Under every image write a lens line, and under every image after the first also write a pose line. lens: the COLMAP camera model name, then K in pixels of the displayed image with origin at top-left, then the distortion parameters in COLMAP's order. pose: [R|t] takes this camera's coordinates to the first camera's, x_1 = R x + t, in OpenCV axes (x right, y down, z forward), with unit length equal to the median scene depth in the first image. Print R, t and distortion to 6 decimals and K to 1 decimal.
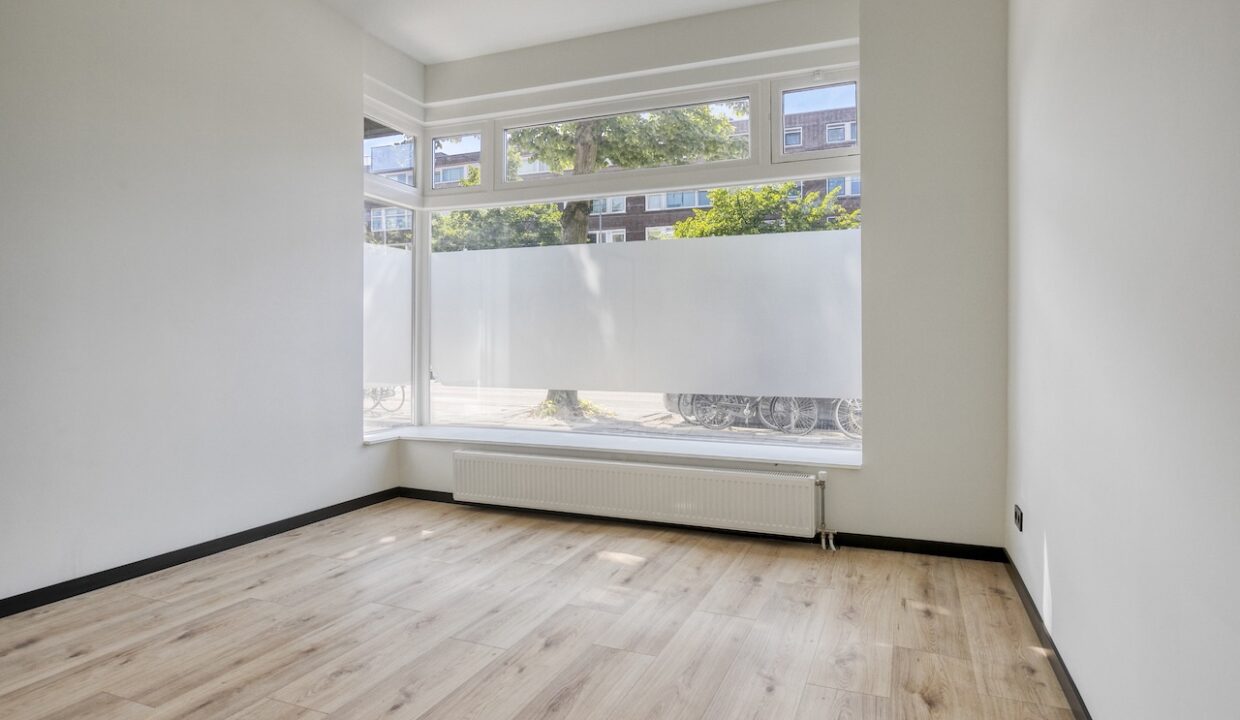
lens RADIAL K [[674.9, 0, 624.0], [0, 674.9, 350.9], [0, 0, 1]] dist [-0.004867, 0.020022]
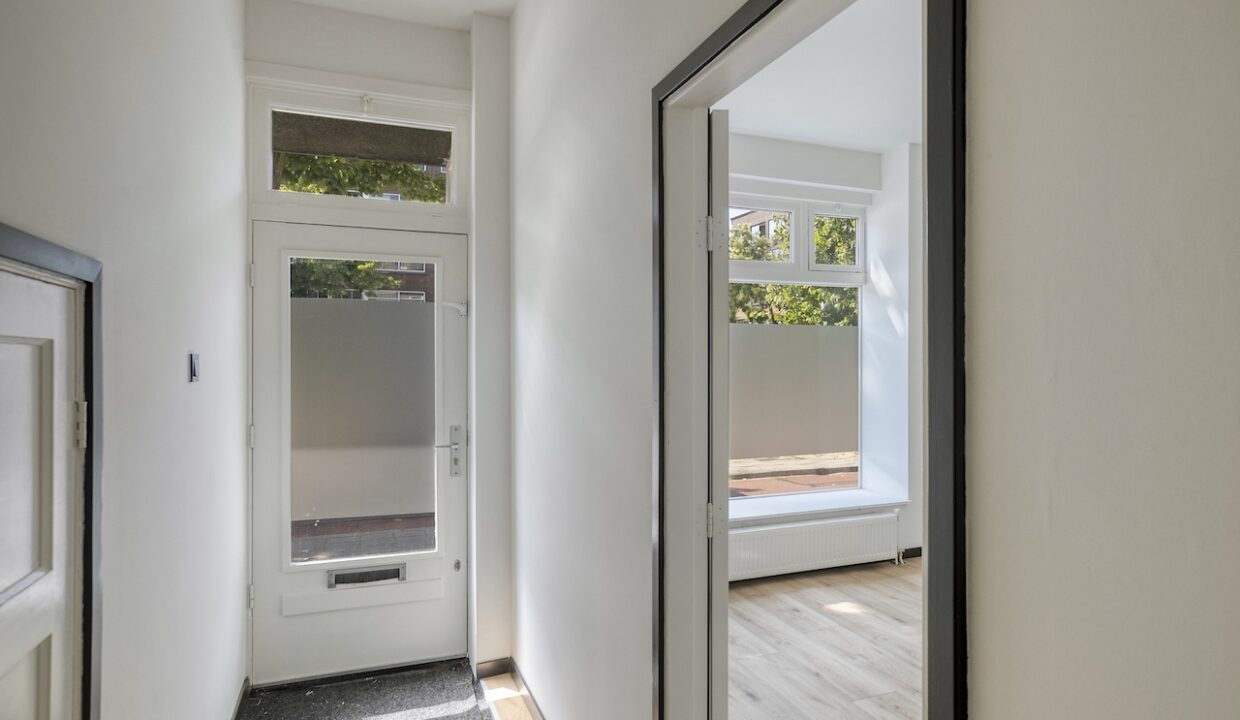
lens RADIAL K [[674.9, 0, 621.9], [0, 674.9, 363.0], [0, 0, 1]] dist [-0.004867, 0.020022]
pose [[0.721933, -0.000785, 0.691963, -1.126232], [0.012078, 0.999861, -0.011468, -0.113429], [-0.691858, 0.016637, 0.721842, 0.415359]]
